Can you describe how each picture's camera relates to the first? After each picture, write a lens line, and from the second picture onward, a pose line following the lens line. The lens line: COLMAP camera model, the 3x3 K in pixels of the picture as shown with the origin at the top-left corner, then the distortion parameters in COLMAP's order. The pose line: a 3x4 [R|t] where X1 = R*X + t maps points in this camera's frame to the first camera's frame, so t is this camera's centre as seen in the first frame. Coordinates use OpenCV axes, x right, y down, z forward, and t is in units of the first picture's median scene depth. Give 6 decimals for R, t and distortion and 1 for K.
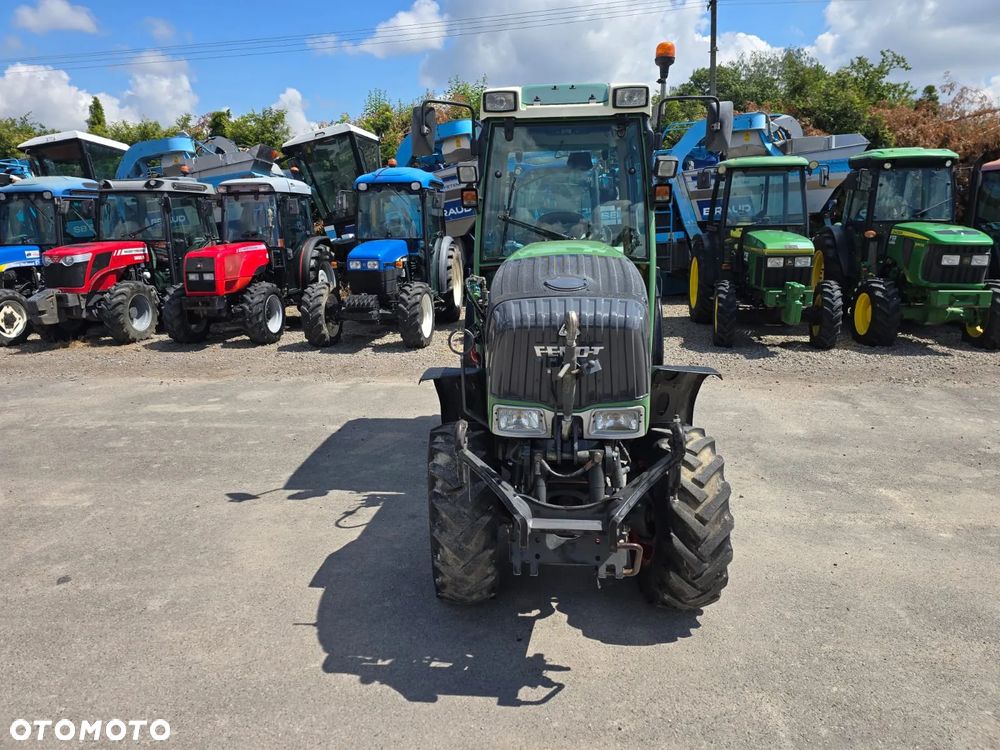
lens RADIAL K [[667.7, 0, 492.2], [0, 667.7, 370.3], [0, 0, 1]] dist [0.072369, -0.063190]
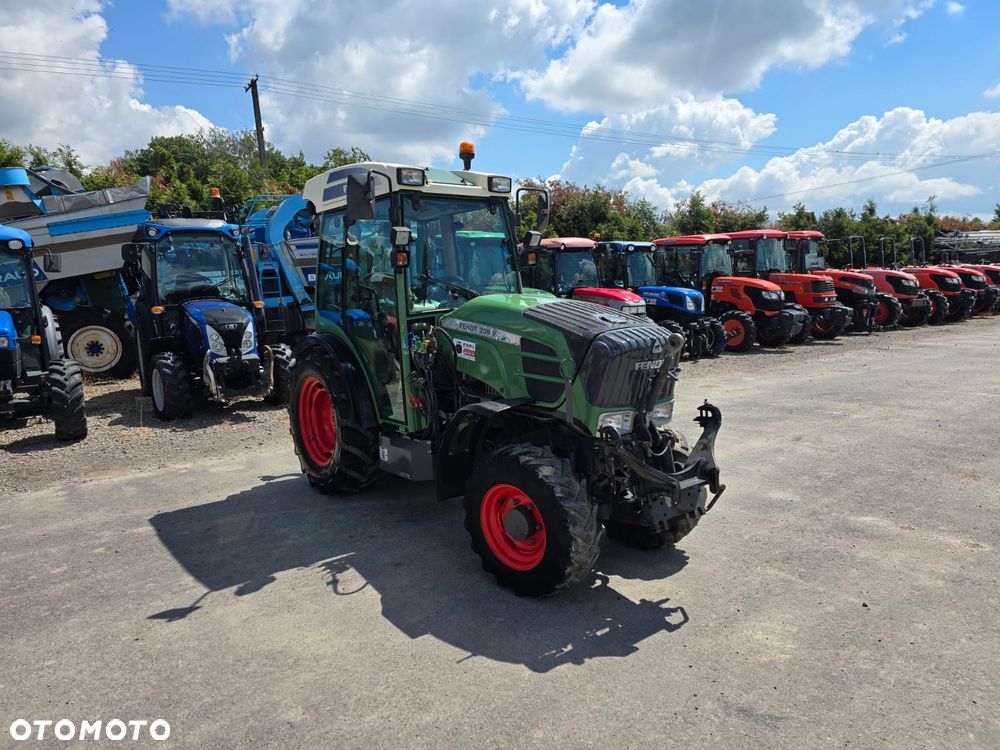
lens RADIAL K [[667.7, 0, 491.4], [0, 667.7, 372.2], [0, 0, 1]] dist [0.072369, -0.063190]
pose [[0.738178, -0.097703, 0.667493, -0.249451], [0.160862, 0.986408, -0.033514, -0.004728], [-0.655146, 0.132113, 0.743862, 0.040378]]
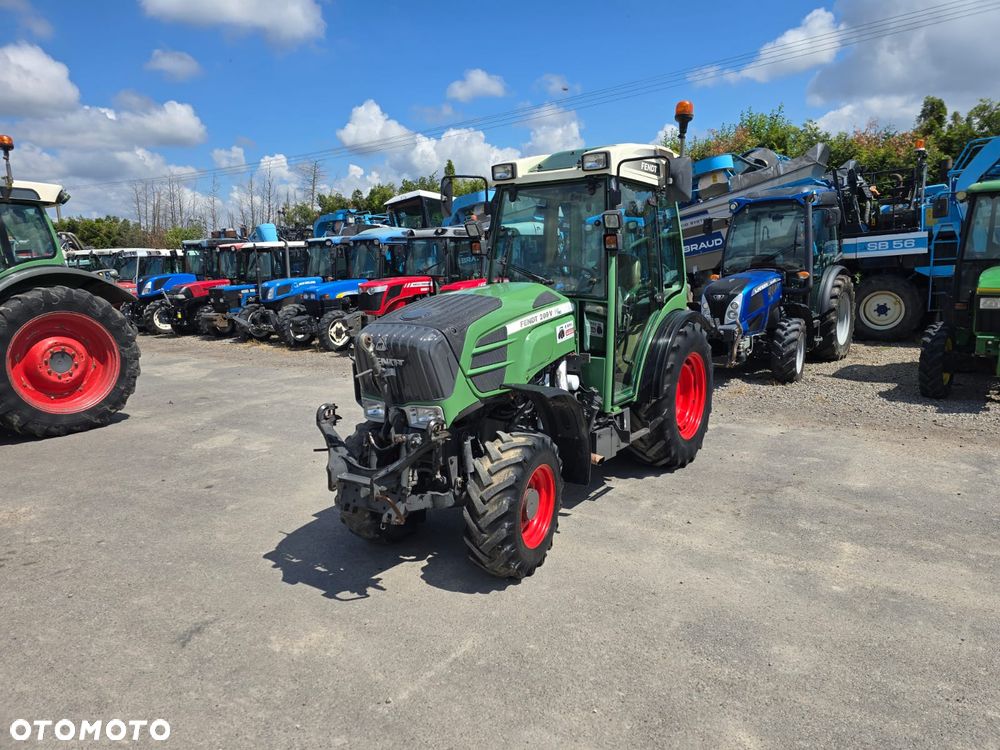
lens RADIAL K [[667.7, 0, 503.6], [0, 667.7, 384.2], [0, 0, 1]] dist [0.072369, -0.063190]
pose [[0.874205, 0.081500, -0.478668, 0.237749], [-0.092672, 0.995697, 0.000283, -0.001438], [0.476632, 0.044111, 0.877996, -0.031451]]
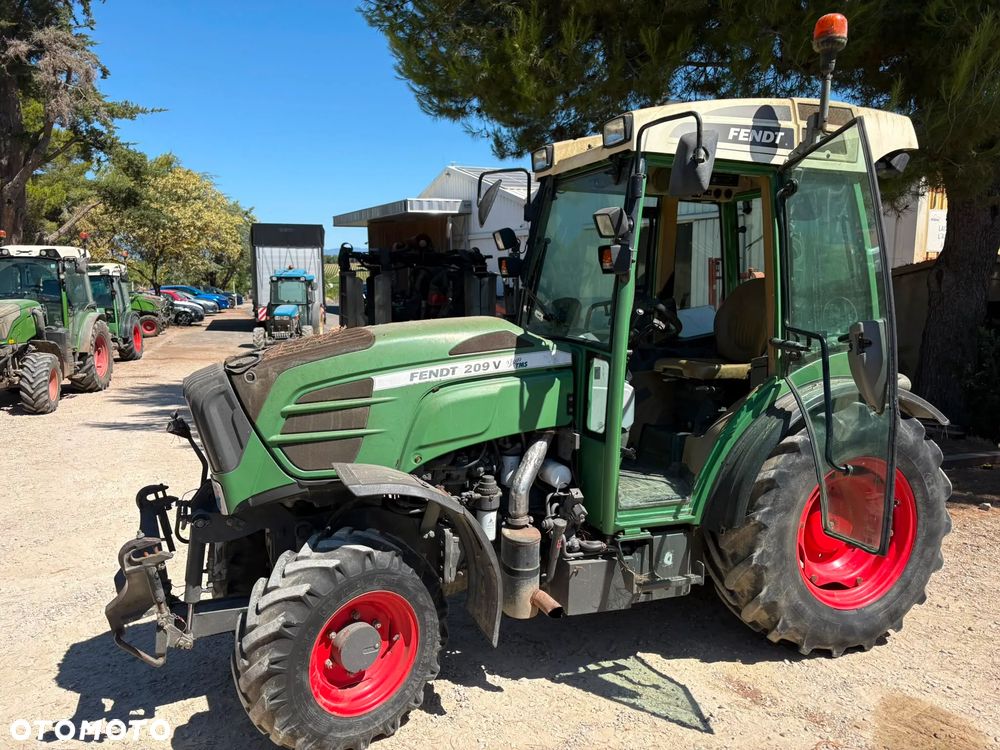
lens RADIAL K [[759.9, 0, 486.5], [0, 759.9, 374.3], [0, 0, 1]] dist [0.028561, -0.028927]
pose [[0.445344, 0.116245, -0.887781, 0.329940], [-0.200458, 0.979311, 0.027672, -0.050439], [0.872631, 0.165640, 0.459433, 0.193985]]
